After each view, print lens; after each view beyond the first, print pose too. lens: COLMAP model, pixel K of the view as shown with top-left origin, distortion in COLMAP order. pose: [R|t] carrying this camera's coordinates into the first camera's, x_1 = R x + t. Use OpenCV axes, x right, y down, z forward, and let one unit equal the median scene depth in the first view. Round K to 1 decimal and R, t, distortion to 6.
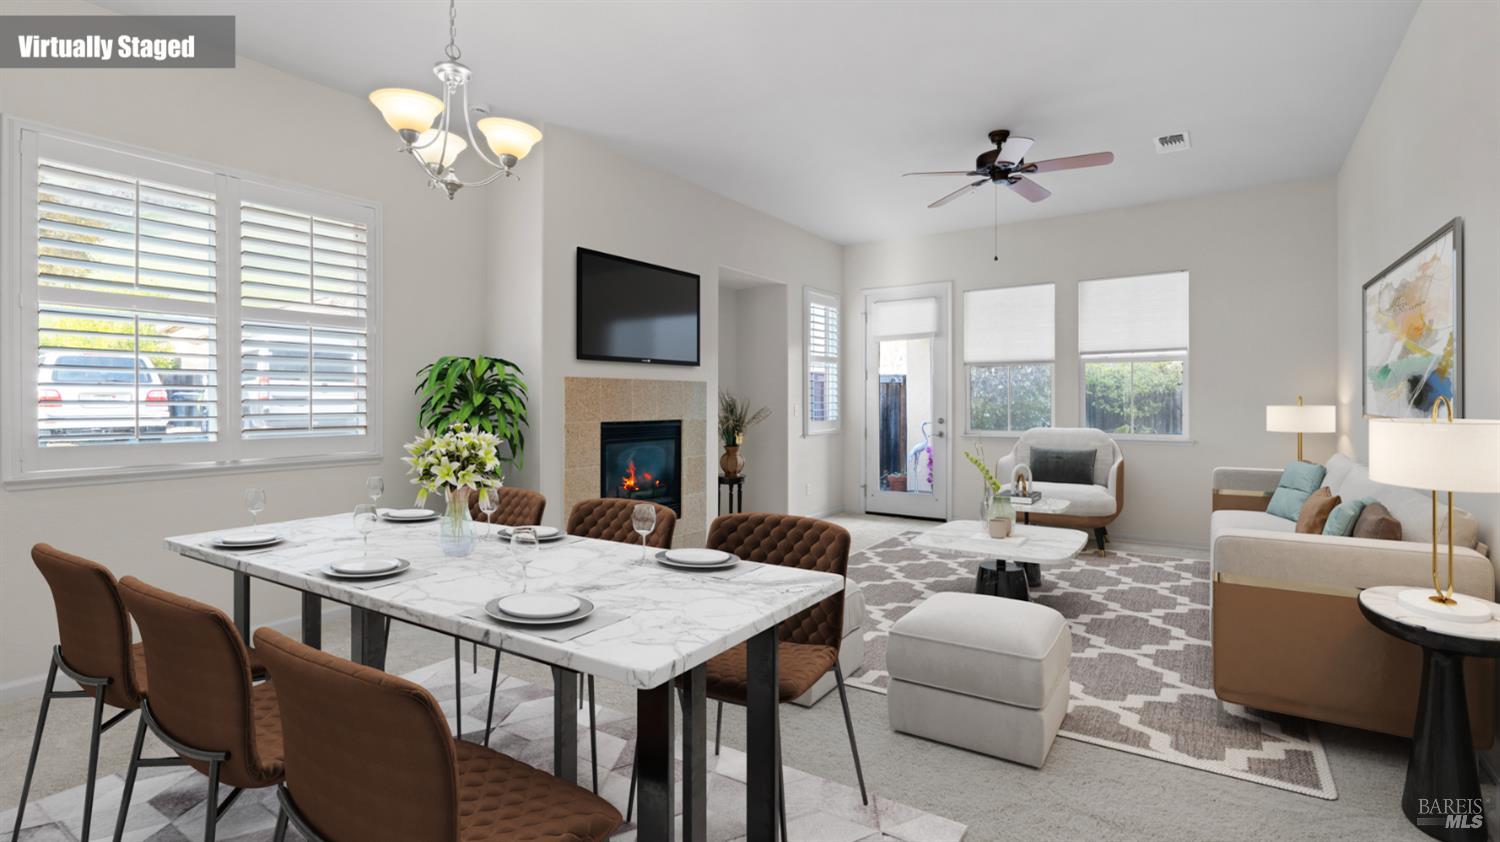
lens RADIAL K [[685.4, 0, 761.1], [0, 685.4, 420.7], [0, 0, 1]] dist [-0.014913, 0.001292]
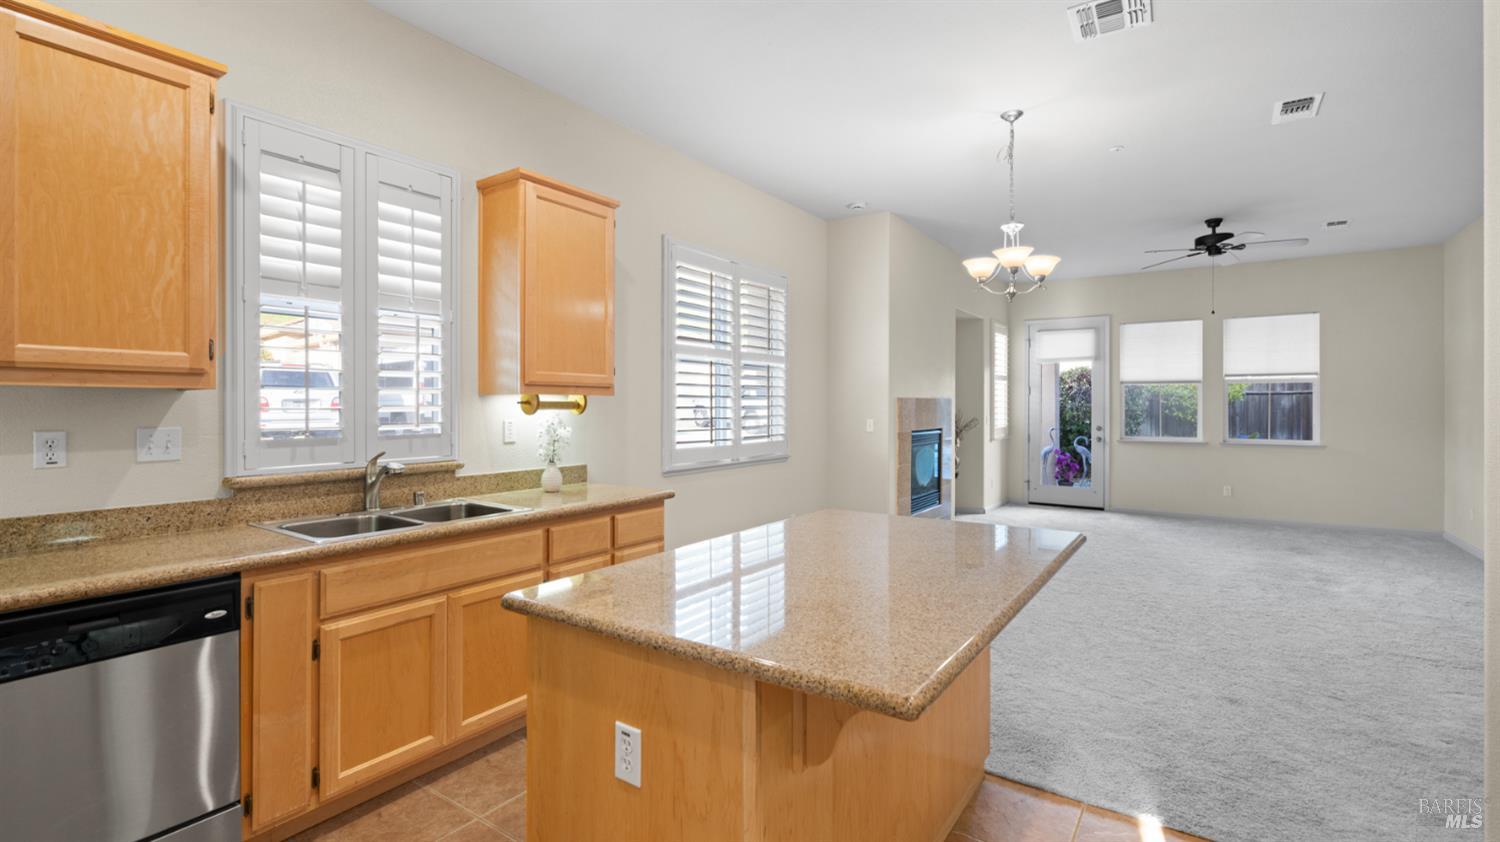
lens RADIAL K [[685.4, 0, 736.8], [0, 685.4, 425.2], [0, 0, 1]] dist [-0.014913, 0.001292]
pose [[0.999980, 0.003340, -0.005310, -0.462900], [-0.003310, 0.999979, 0.005577, -0.012579], [0.005328, -0.005559, 0.999970, -0.283445]]
